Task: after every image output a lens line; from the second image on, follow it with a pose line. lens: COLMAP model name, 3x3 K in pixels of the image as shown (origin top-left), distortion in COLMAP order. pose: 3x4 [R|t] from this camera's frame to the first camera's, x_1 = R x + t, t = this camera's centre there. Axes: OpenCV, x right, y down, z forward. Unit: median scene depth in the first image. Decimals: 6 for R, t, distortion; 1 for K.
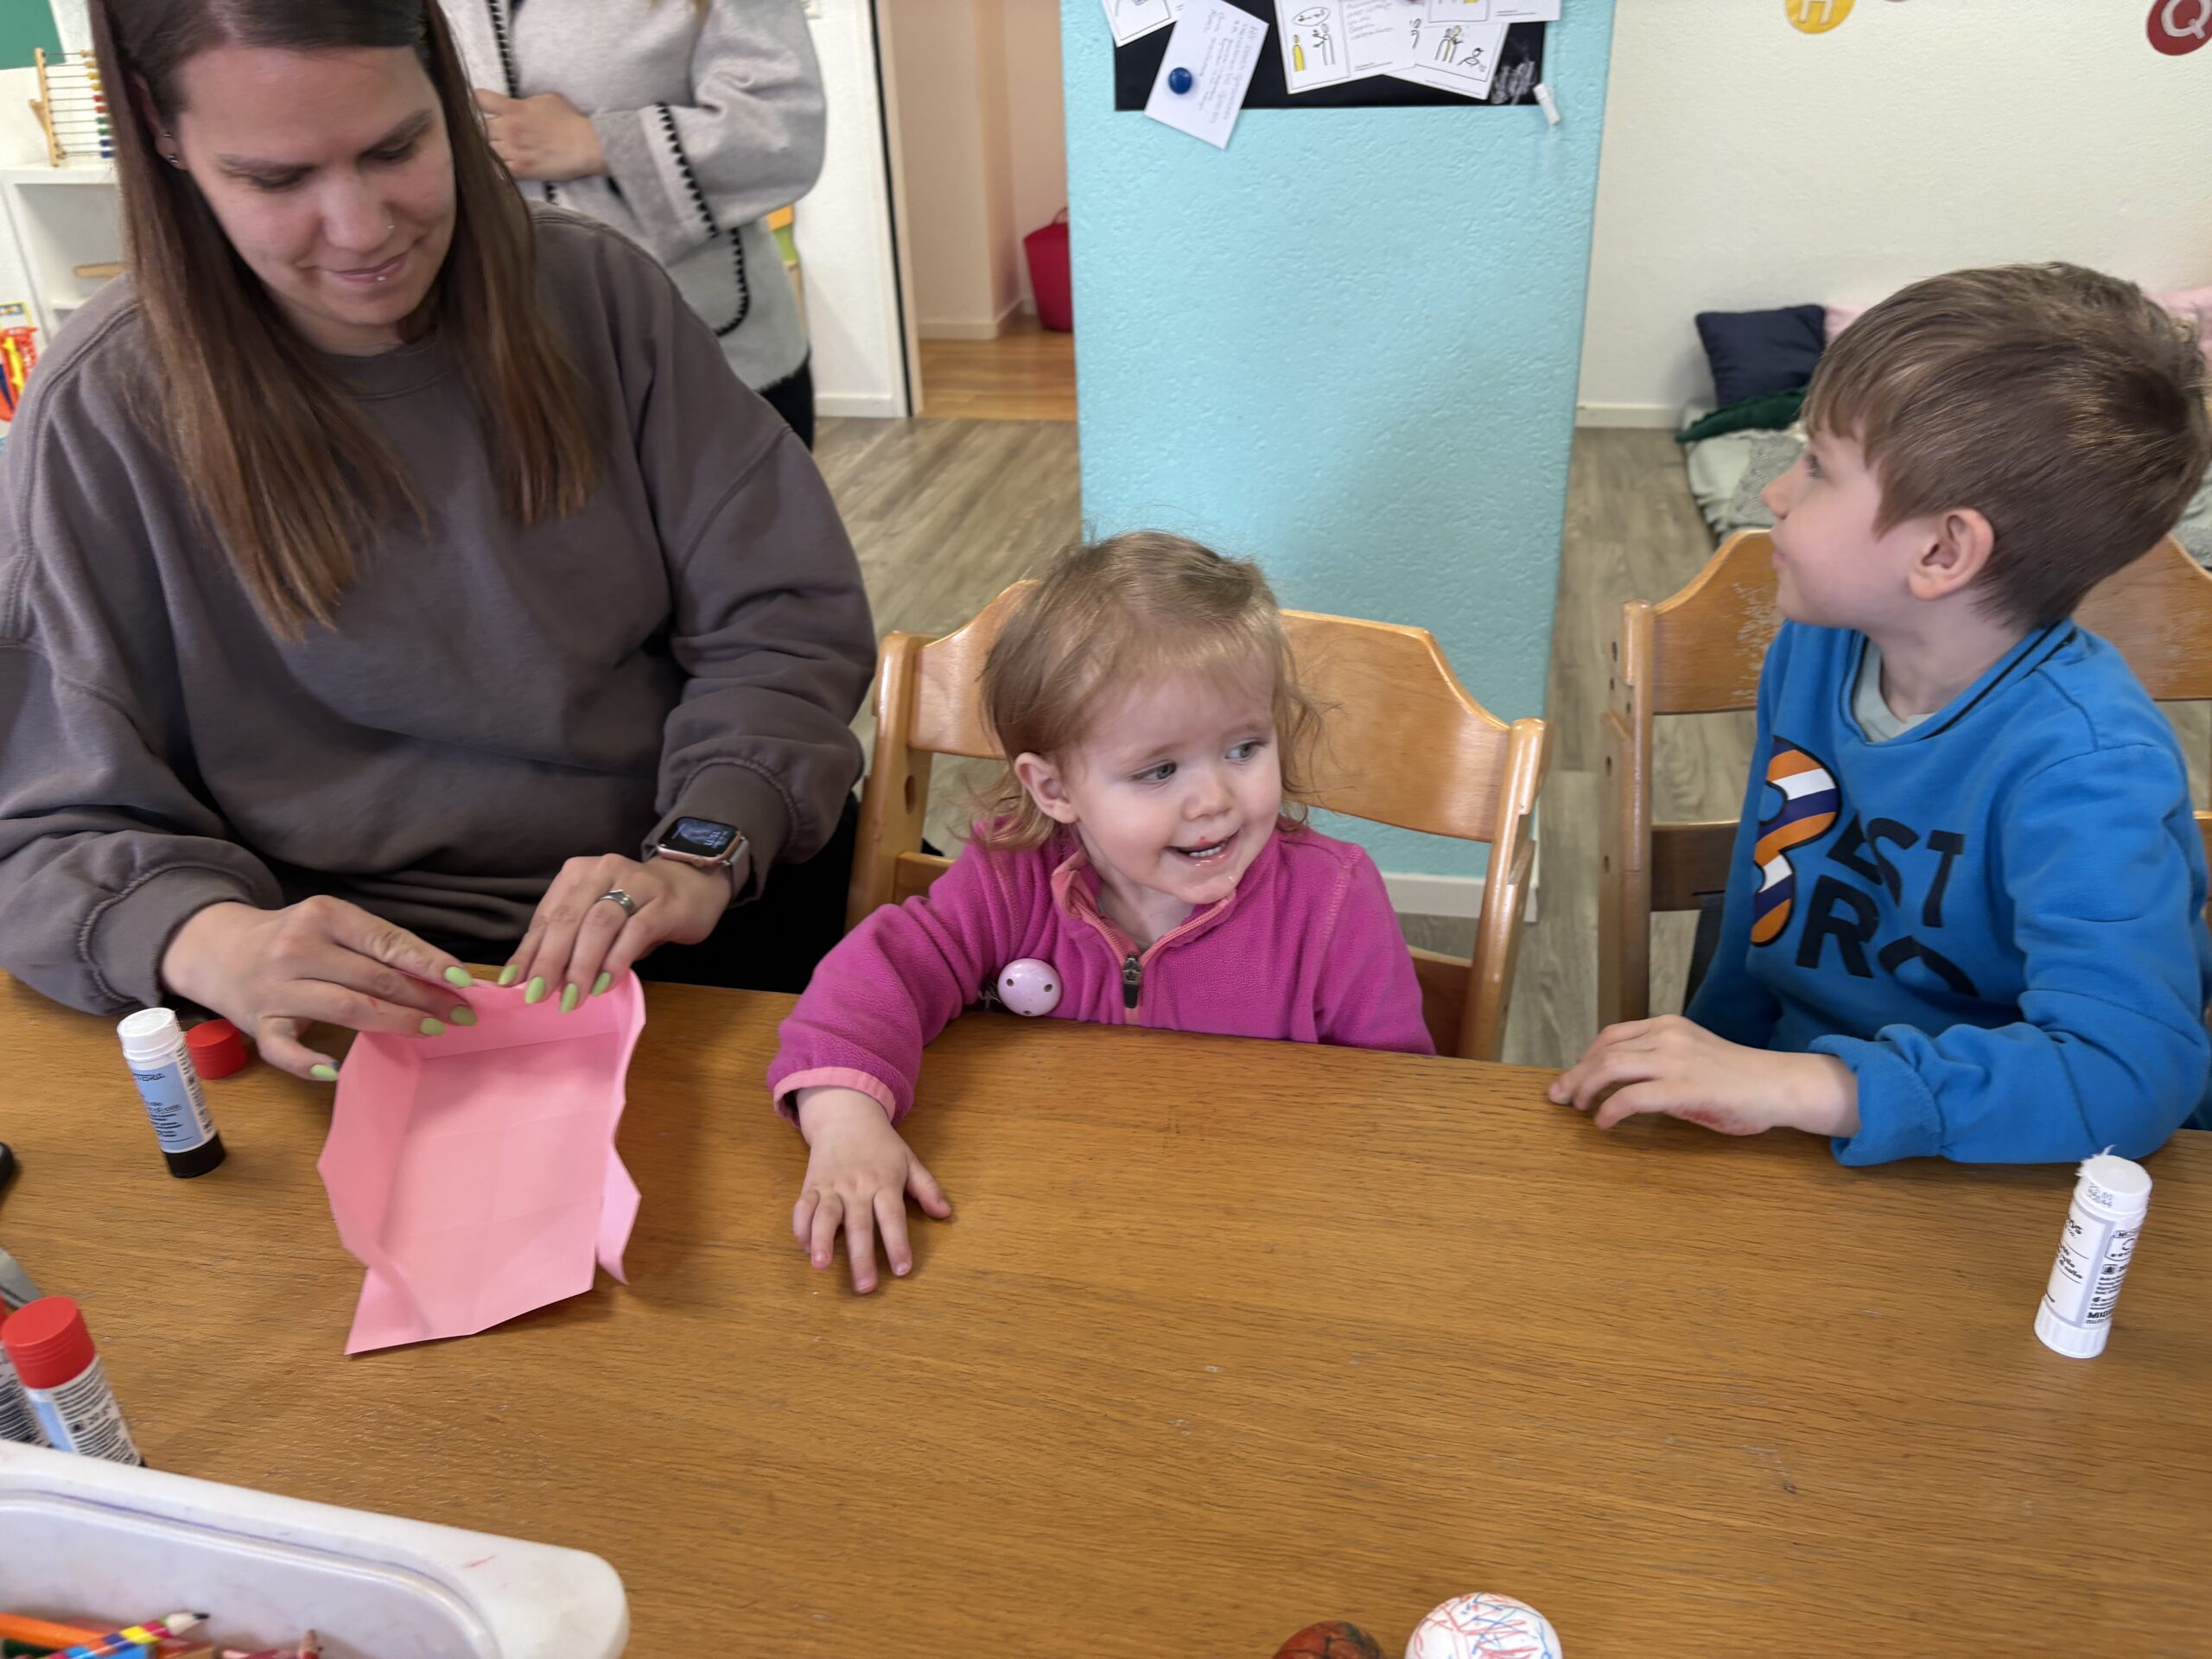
lens RADIAL K [[1702.3, 0, 1106.0], [0, 1702.3, 829.5], [0, 0, 1]] dist [0.069632, -0.055323]
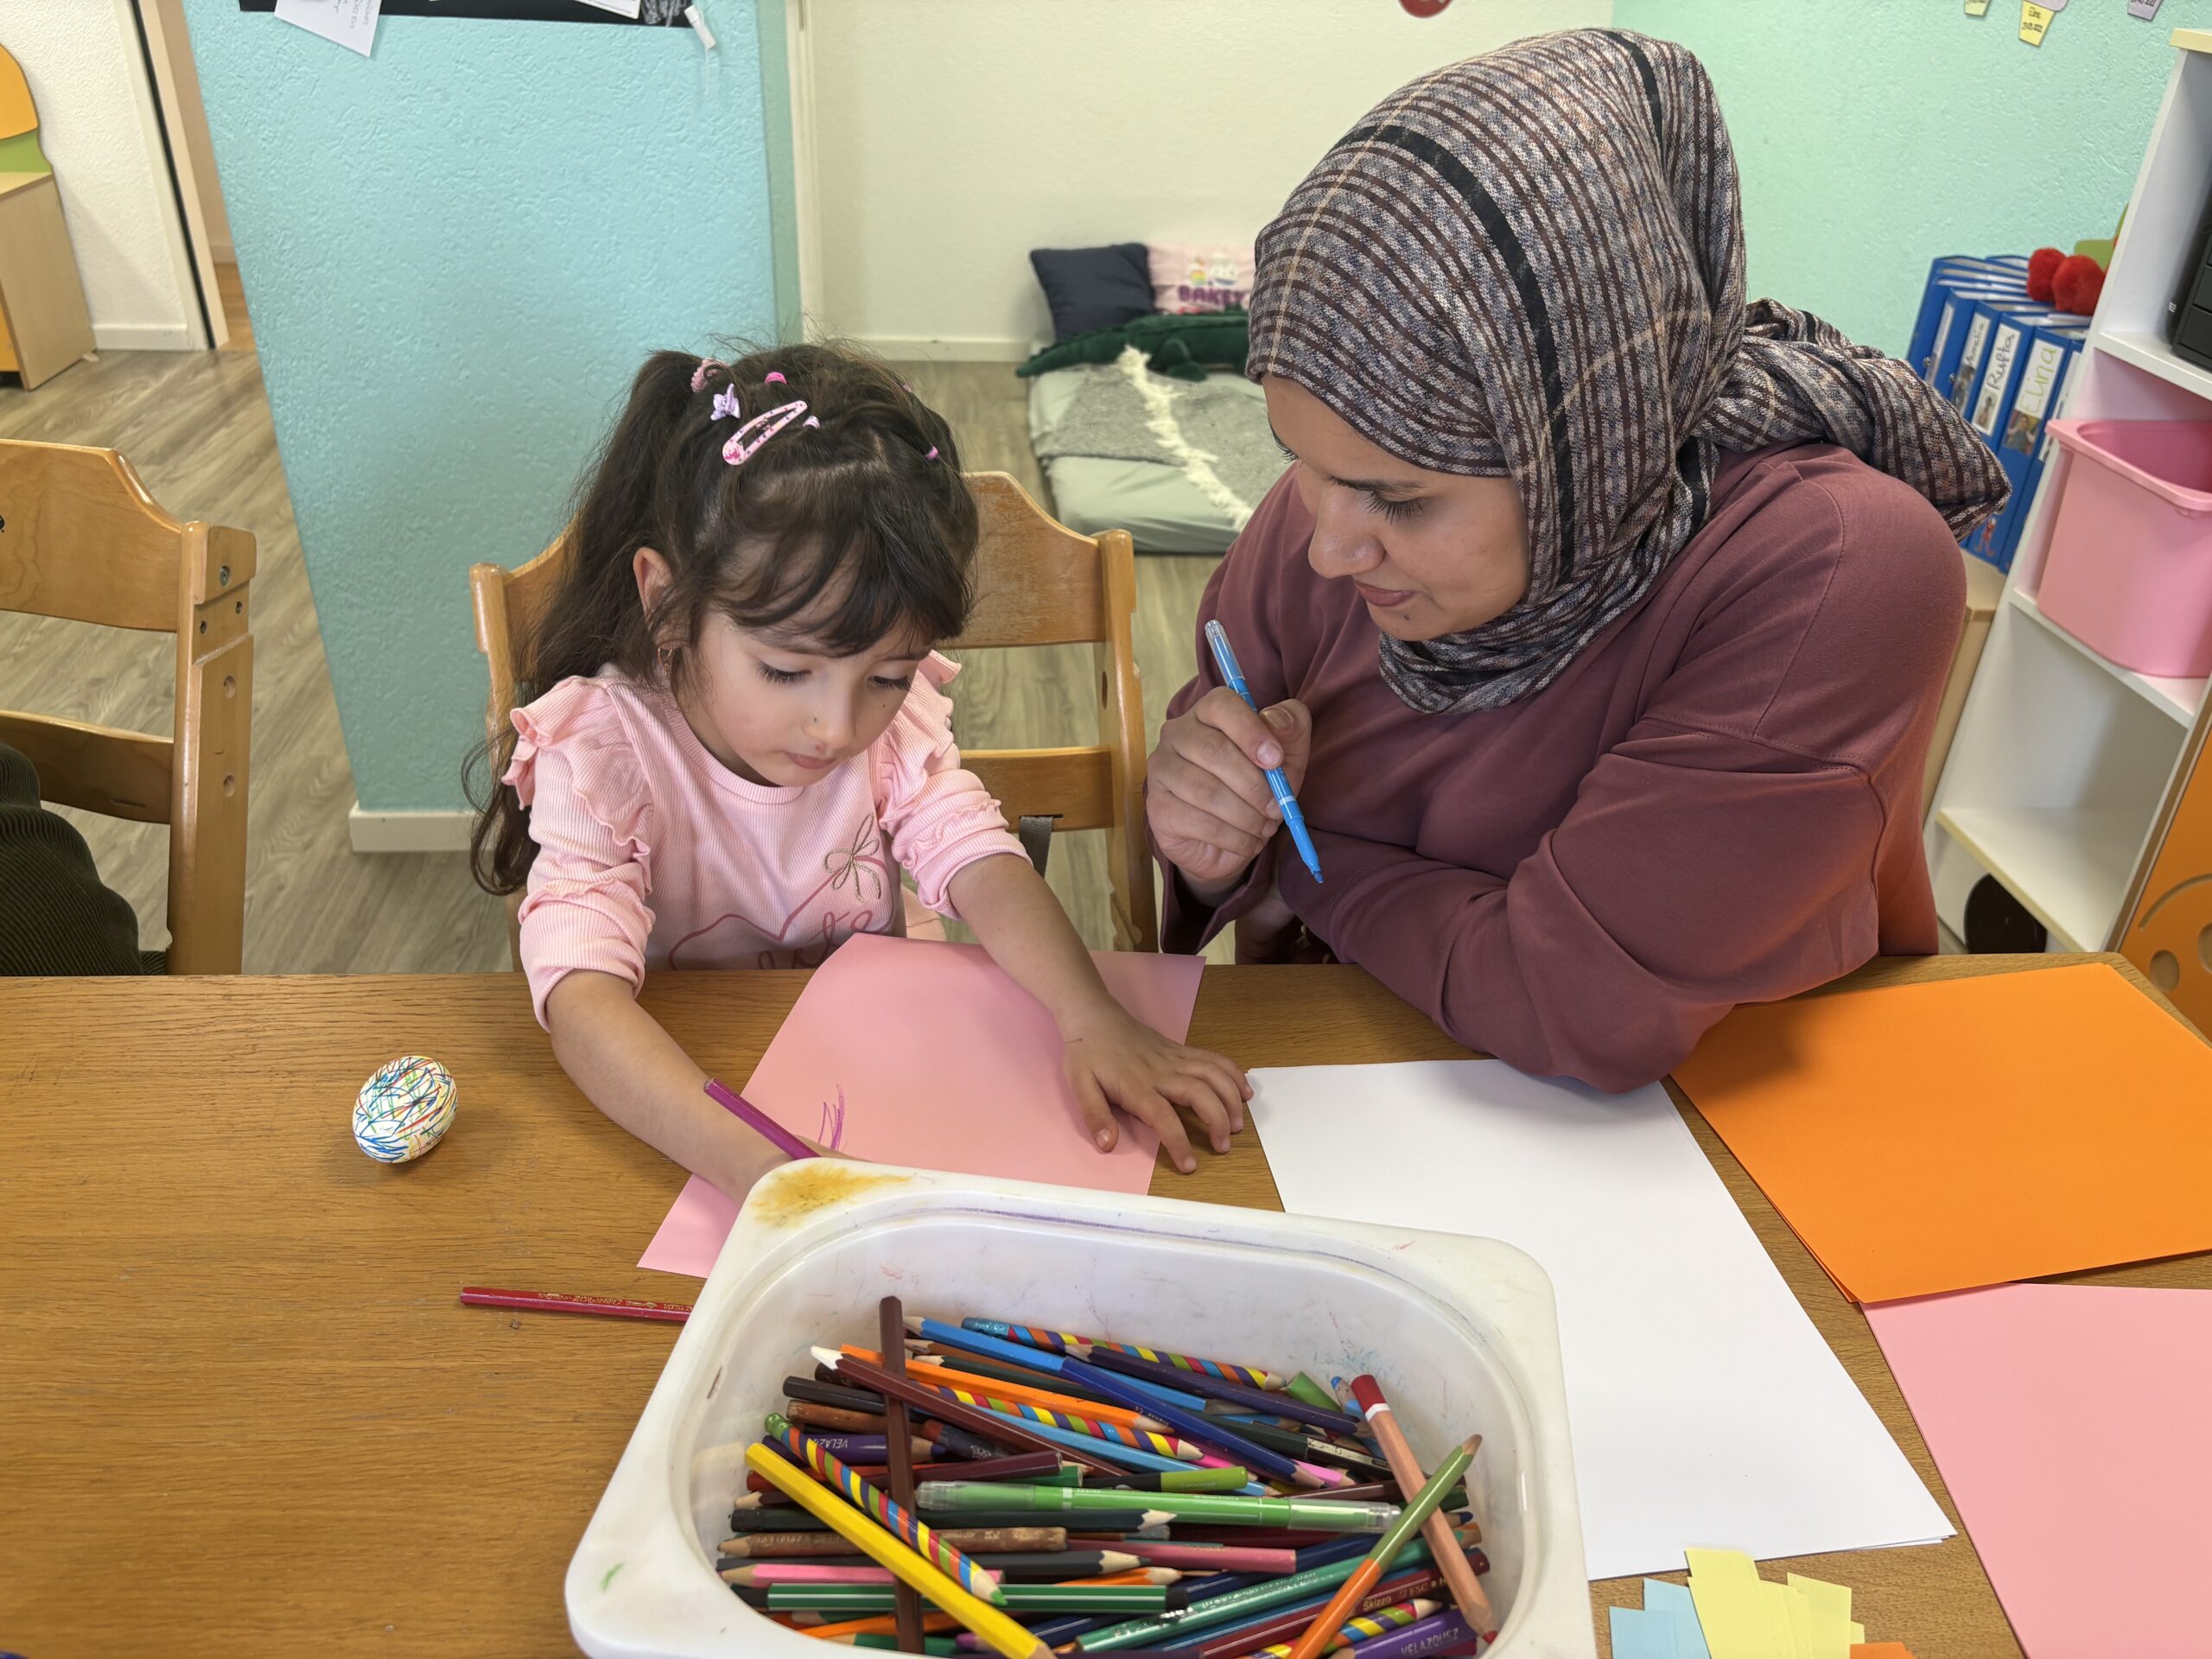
lens RADIAL K [[1694.9, 0, 1056.7], [0, 1694.9, 877.2], [0, 0, 1]] dist [0.061634, -0.048565]
pose [[0.963994, -0.084222, 0.252234, 0.147376], [0.068776, 0.995211, 0.069457, 0.014258], [-0.256876, -0.049608, 0.965170, -0.037020]]
